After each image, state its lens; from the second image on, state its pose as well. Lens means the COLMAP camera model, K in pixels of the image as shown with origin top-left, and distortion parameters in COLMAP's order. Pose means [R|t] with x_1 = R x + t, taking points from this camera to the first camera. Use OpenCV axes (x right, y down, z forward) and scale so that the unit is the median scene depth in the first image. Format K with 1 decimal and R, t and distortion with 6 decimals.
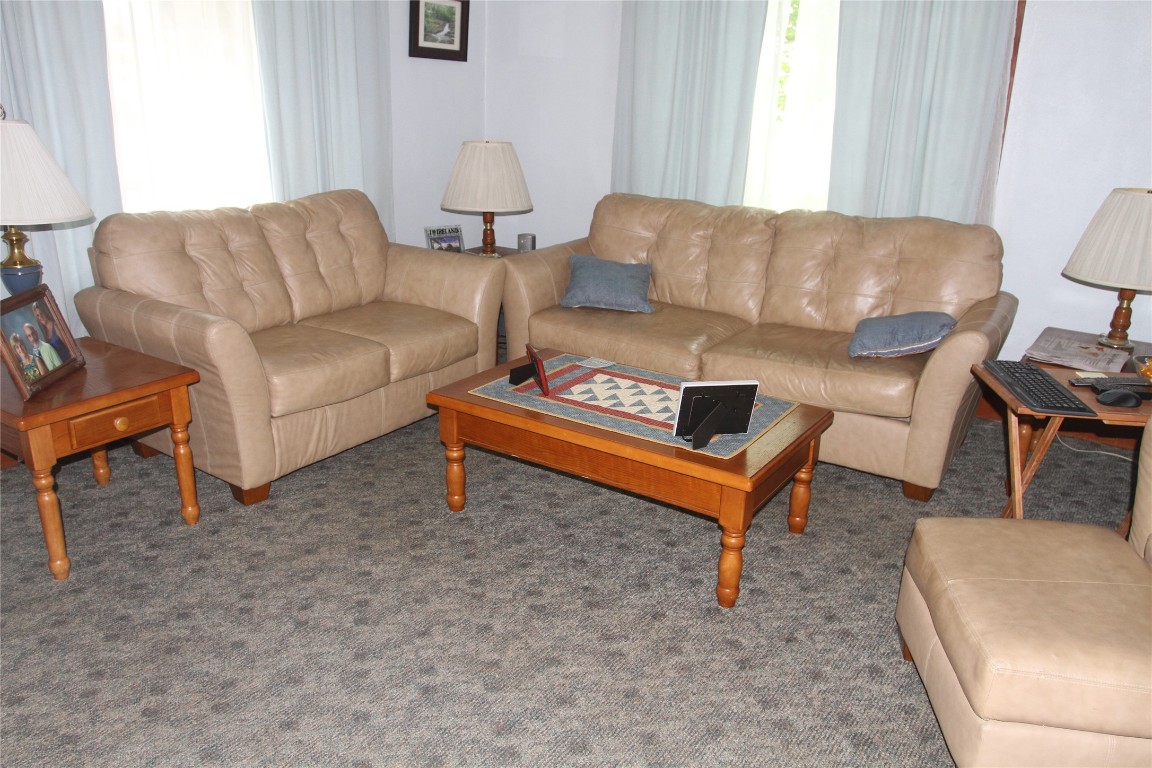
lens RADIAL K [[905.0, 0, 578.0], [0, 905.0, 396.9], [0, 0, 1]] dist [-0.084159, 0.056281]
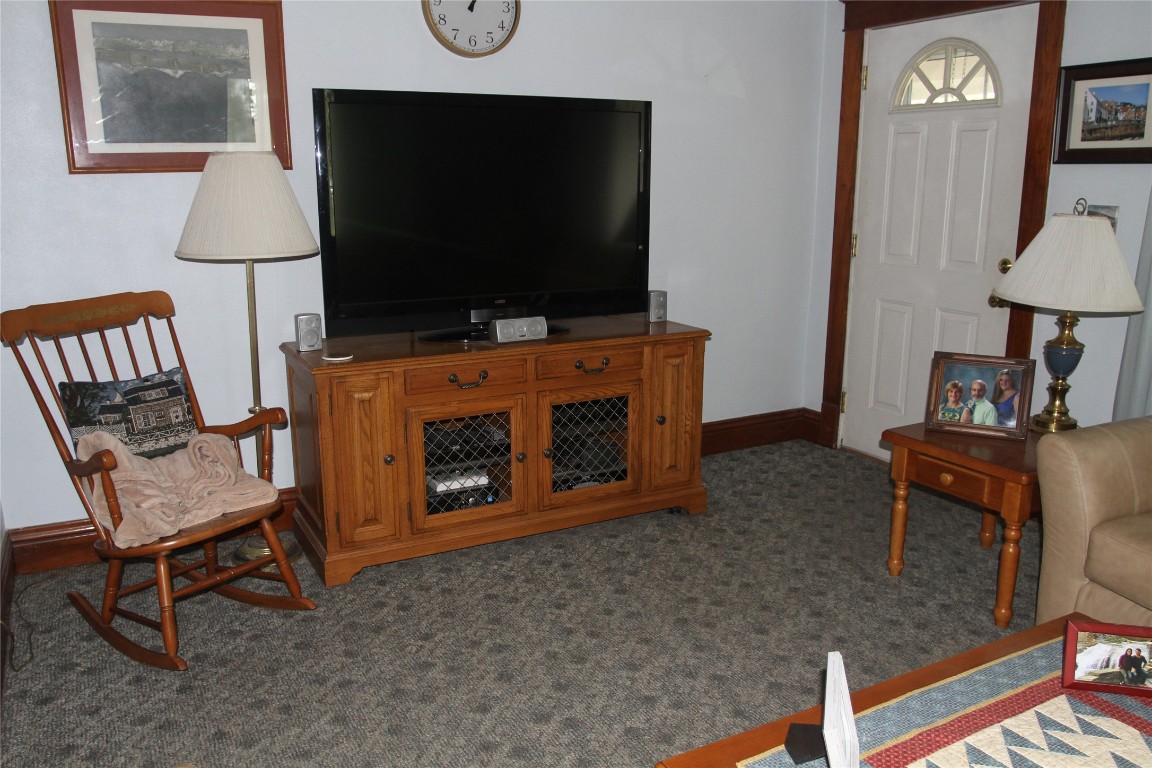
lens RADIAL K [[921.8, 0, 574.4], [0, 921.8, 399.5], [0, 0, 1]] dist [-0.092661, 0.059733]
pose [[-0.469767, 0.173658, -0.865541, 0.601604], [-0.310031, 0.885554, 0.345941, -0.277218], [0.826559, 0.430857, -0.362165, 0.898342]]
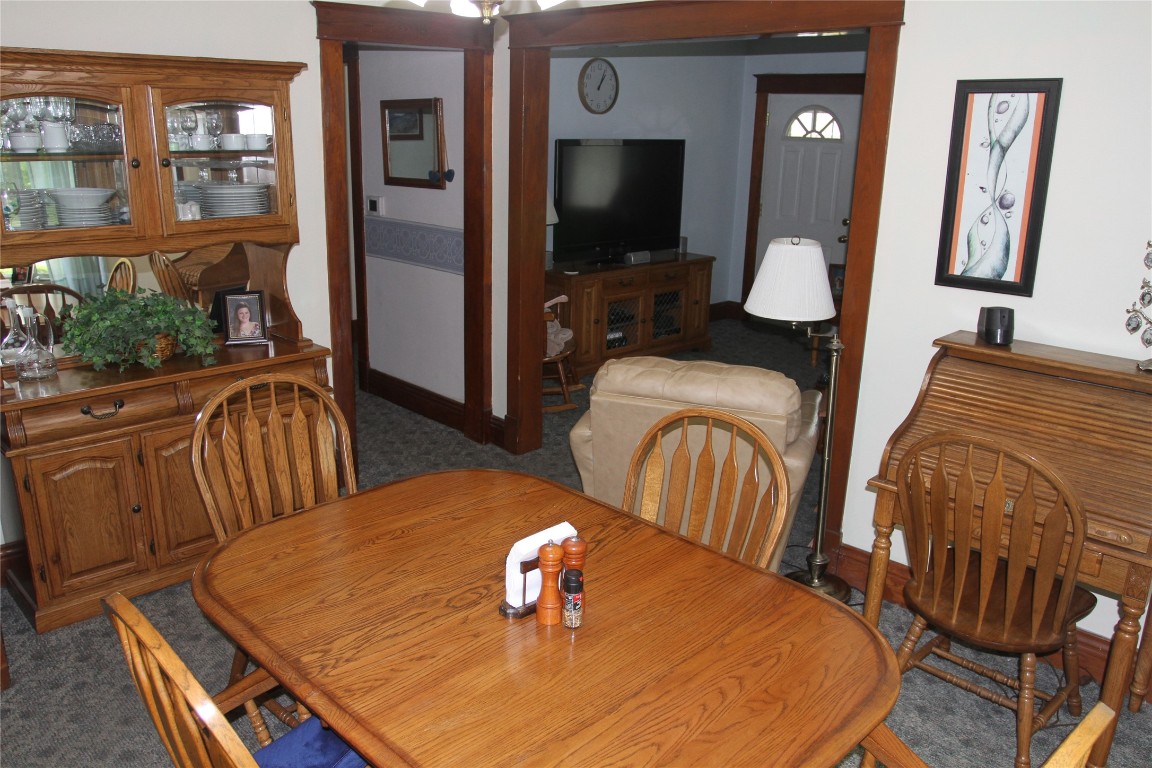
lens RADIAL K [[905.0, 0, 578.0], [0, 905.0, 396.9], [0, 0, 1]] dist [-0.084159, 0.056281]
pose [[-0.206330, 0.256464, -0.944274, 1.940835], [-0.357510, 0.878559, 0.316734, -0.293047], [0.910832, 0.402940, -0.089584, 0.579935]]
